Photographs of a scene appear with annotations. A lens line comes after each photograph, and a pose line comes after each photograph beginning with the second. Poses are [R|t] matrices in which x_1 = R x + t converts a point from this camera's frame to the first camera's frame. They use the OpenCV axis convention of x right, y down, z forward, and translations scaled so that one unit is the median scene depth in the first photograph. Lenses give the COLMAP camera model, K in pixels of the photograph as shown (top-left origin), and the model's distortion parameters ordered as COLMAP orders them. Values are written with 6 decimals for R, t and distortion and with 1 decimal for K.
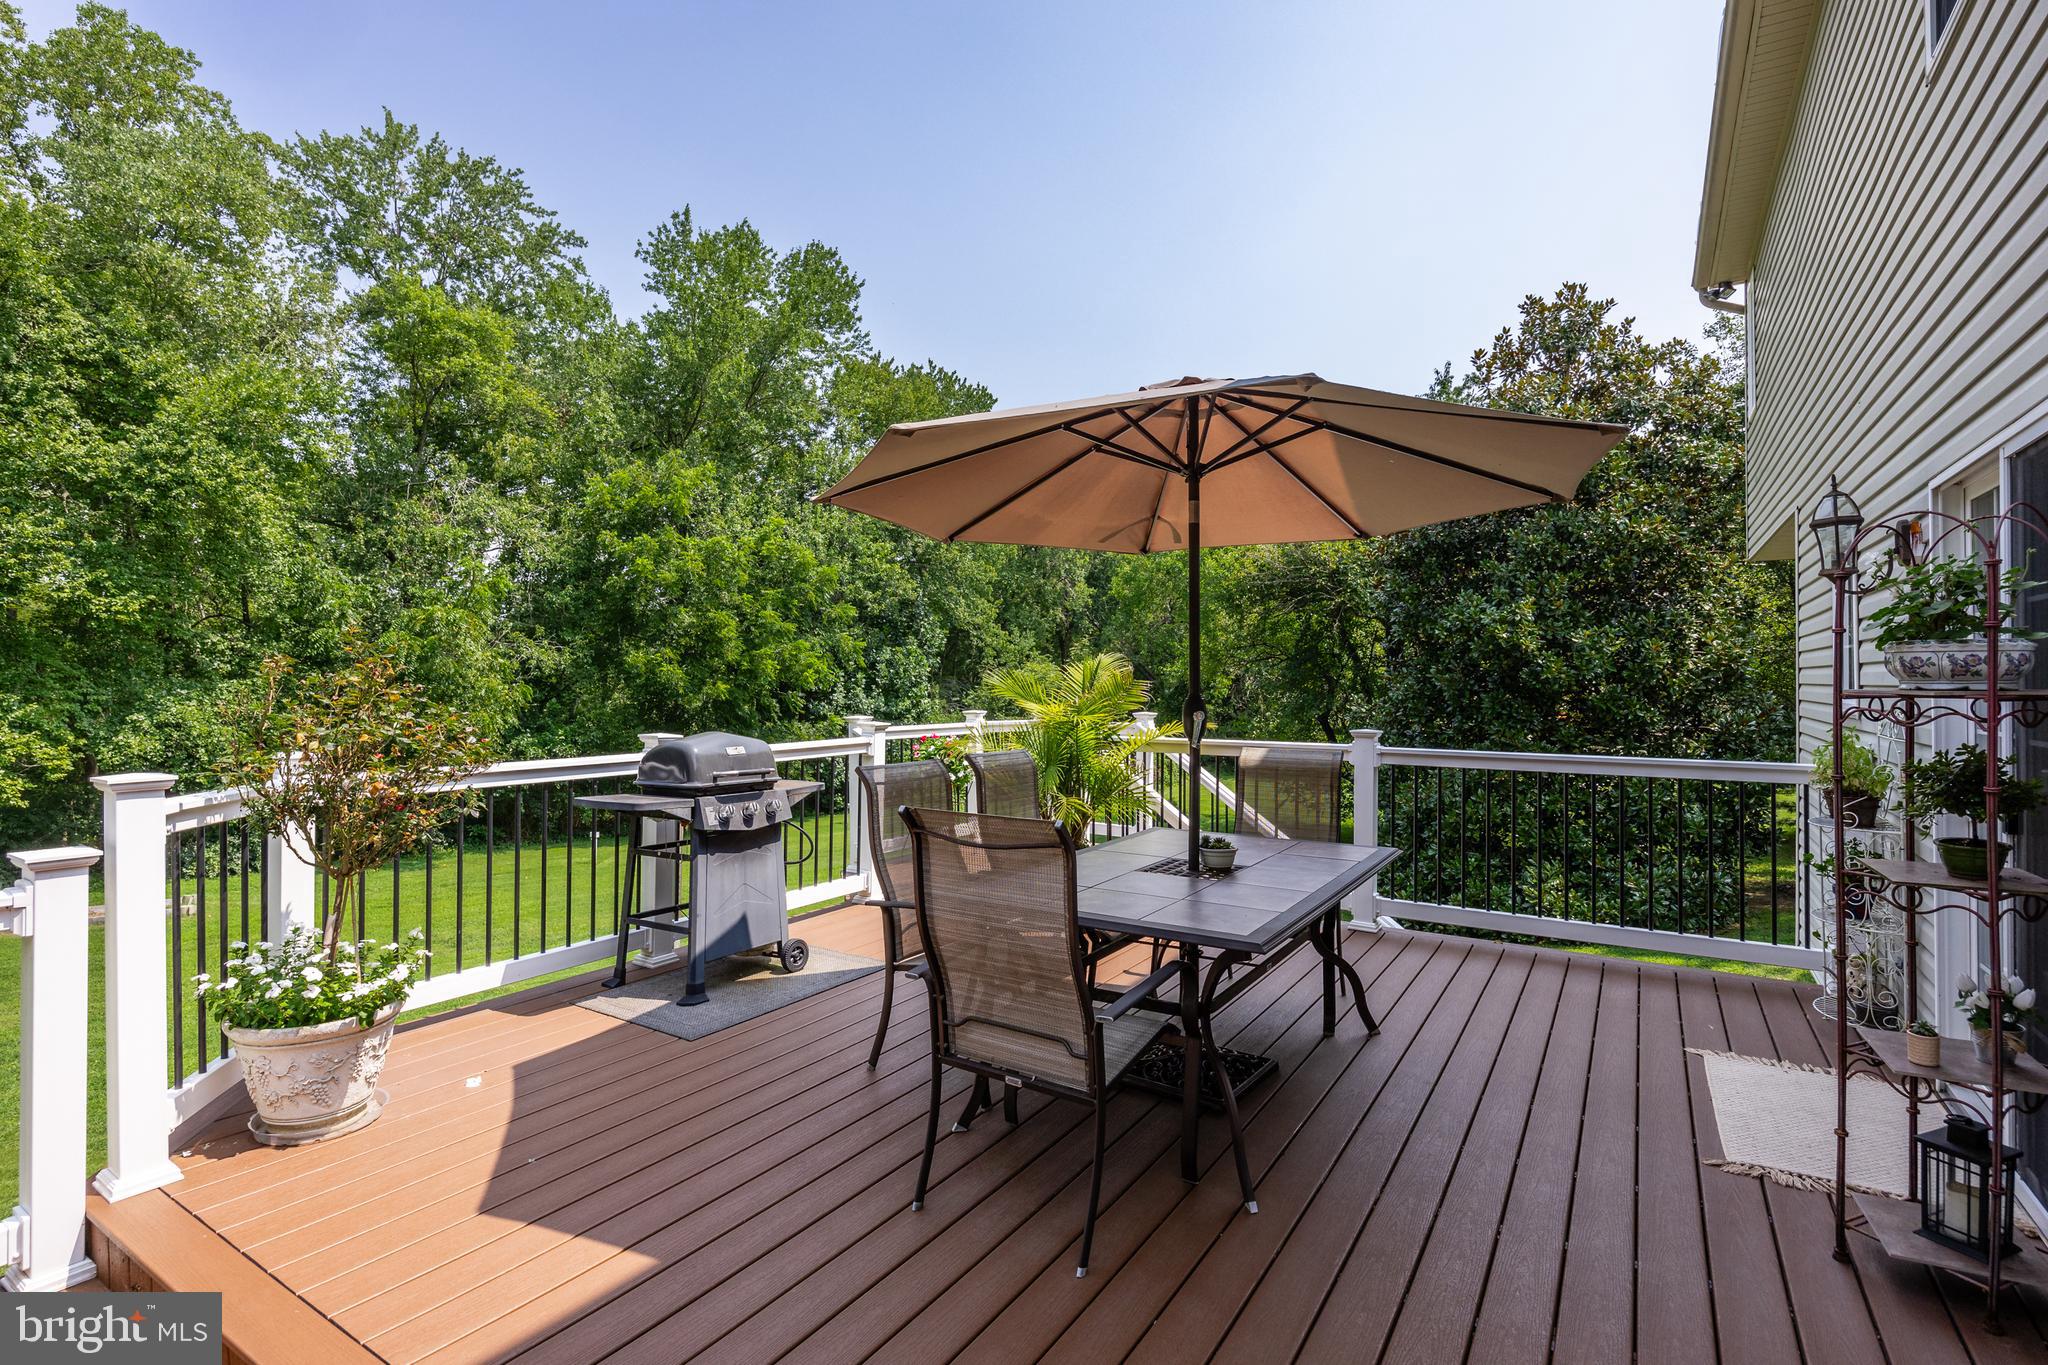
lens RADIAL K [[994.3, 0, 1028.7], [0, 994.3, 676.6], [0, 0, 1]] dist [-0.014573, 0.000566]
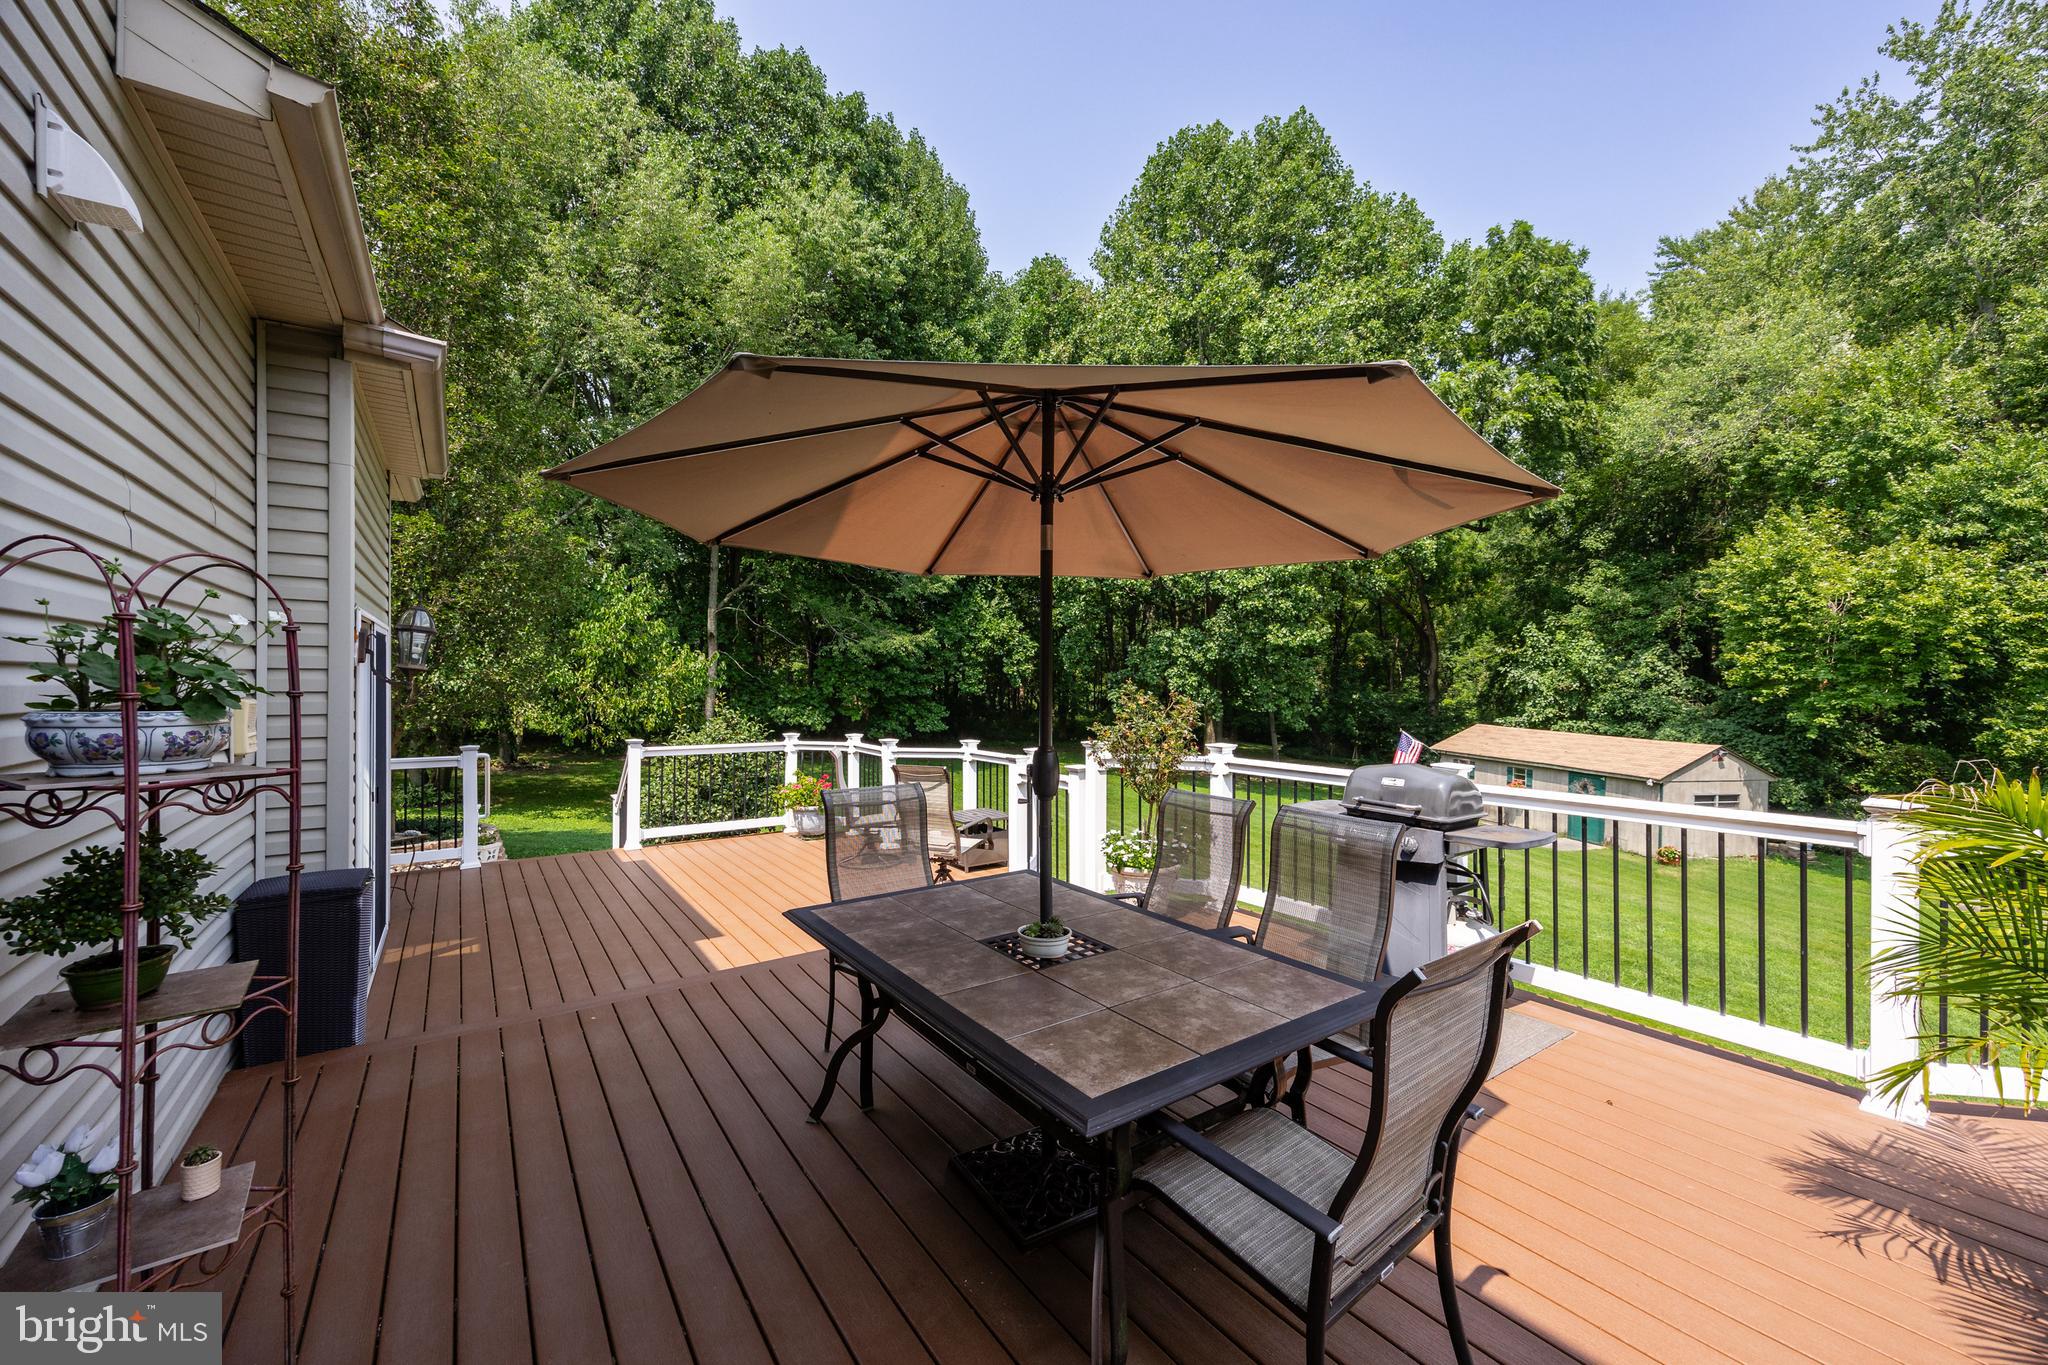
lens RADIAL K [[803.5, 0, 1027.7], [0, 803.5, 681.7], [0, 0, 1]] dist [0.003214, -0.000344]
pose [[-0.393150, -0.007485, -0.919444, 0.105083], [0.000015, 0.999967, -0.008147, -0.003505], [0.919474, -0.003216, -0.393137, 0.160186]]
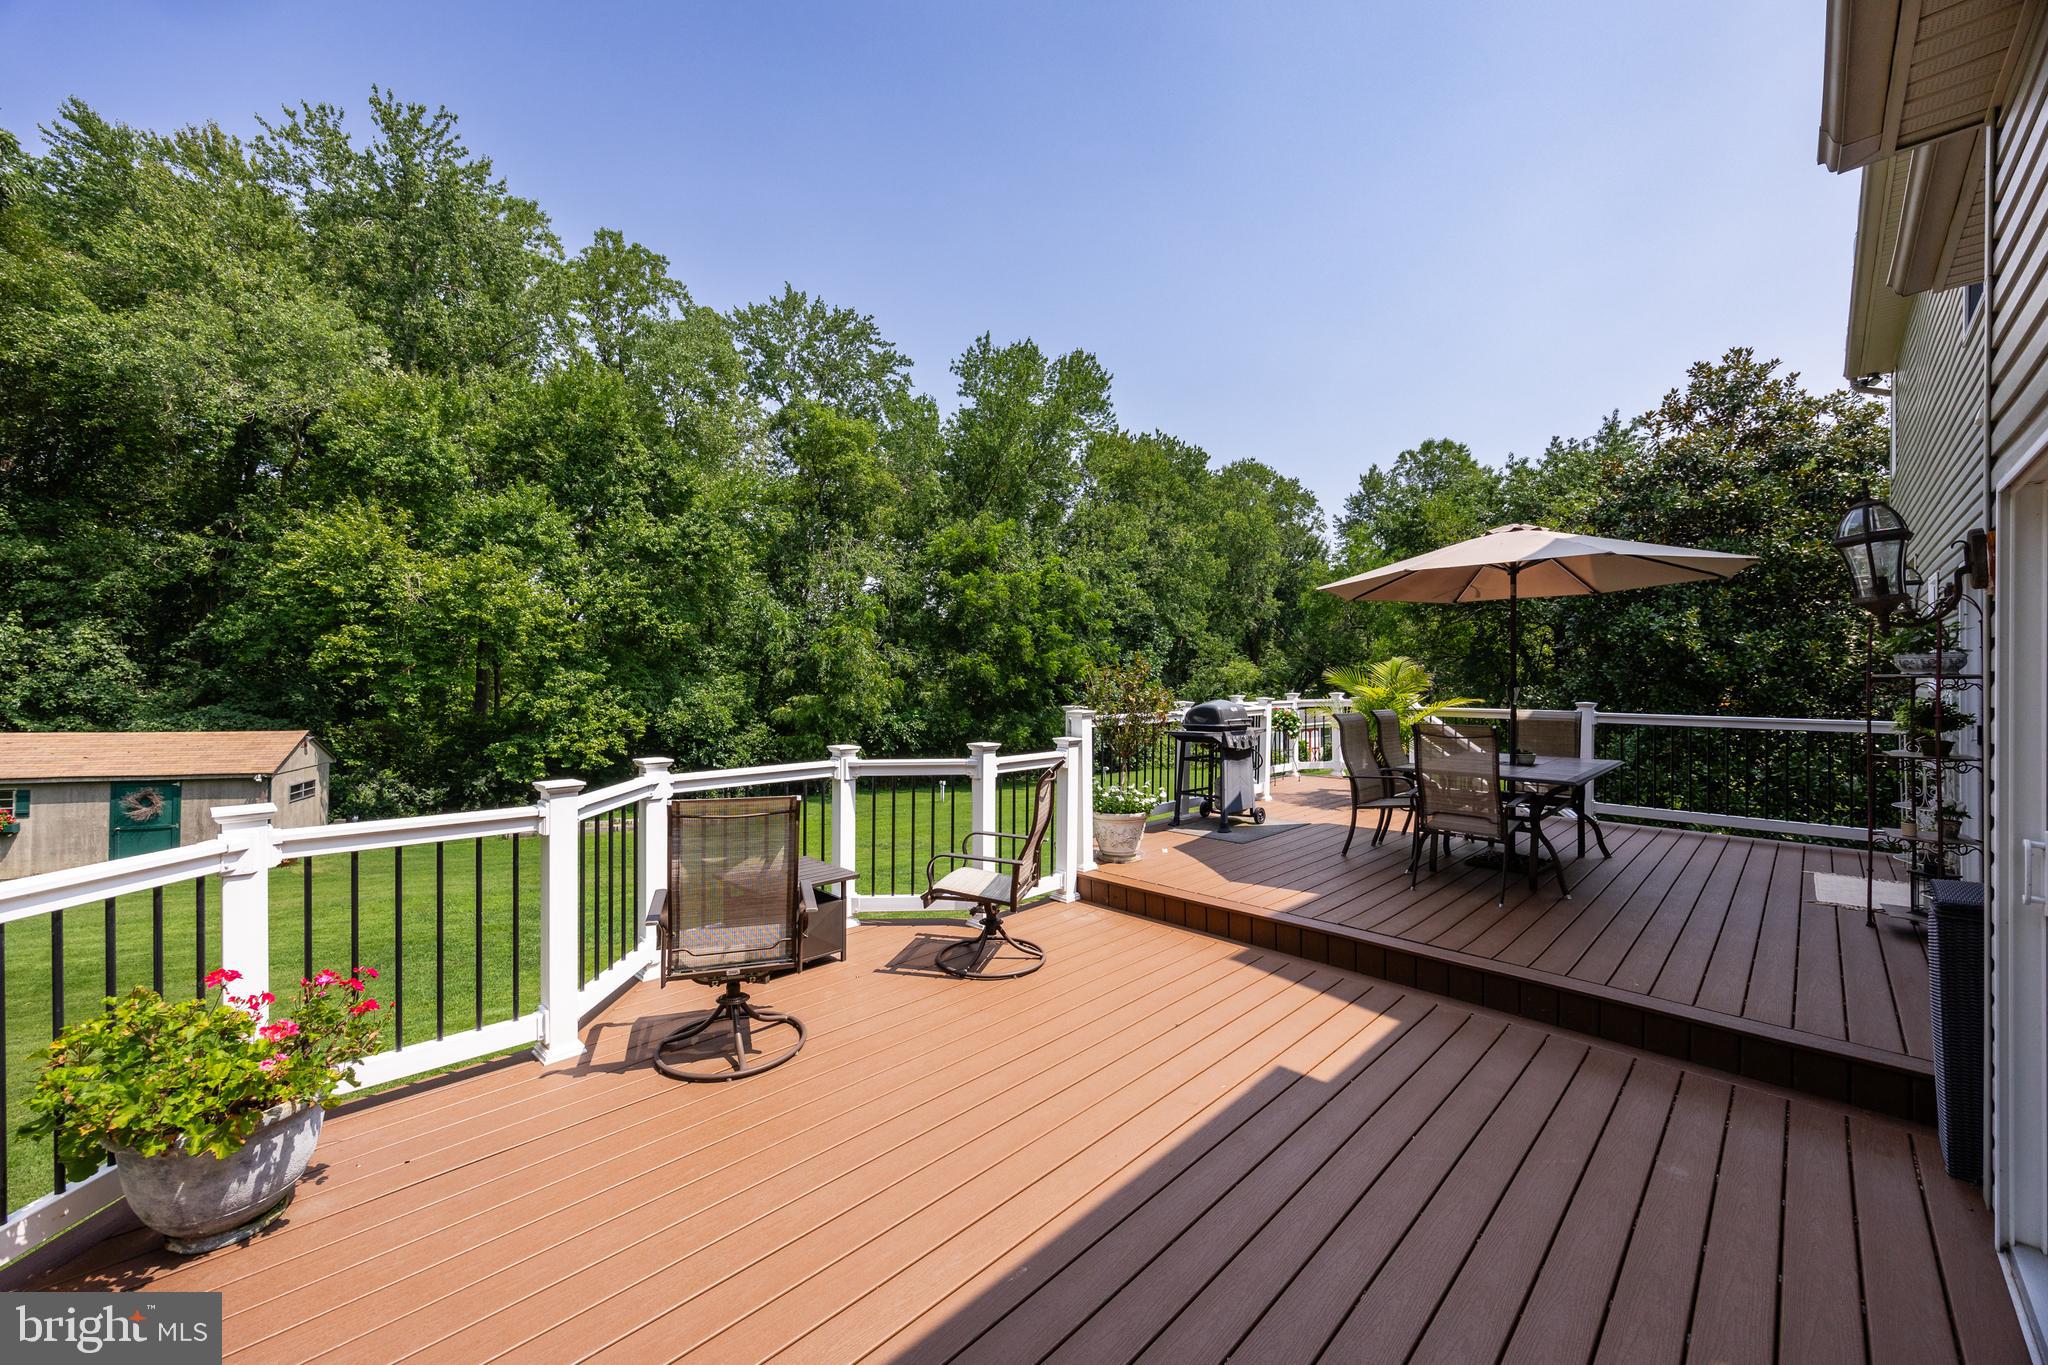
lens RADIAL K [[803.5, 0, 1027.7], [0, 803.5, 681.7], [0, 0, 1]] dist [0.003214, -0.000344]
pose [[0.975967, -0.000228, -0.217919, -0.056476], [0.002572, 0.999942, 0.010472, 0.000296], [0.217904, -0.010781, 0.975911, -0.104946]]
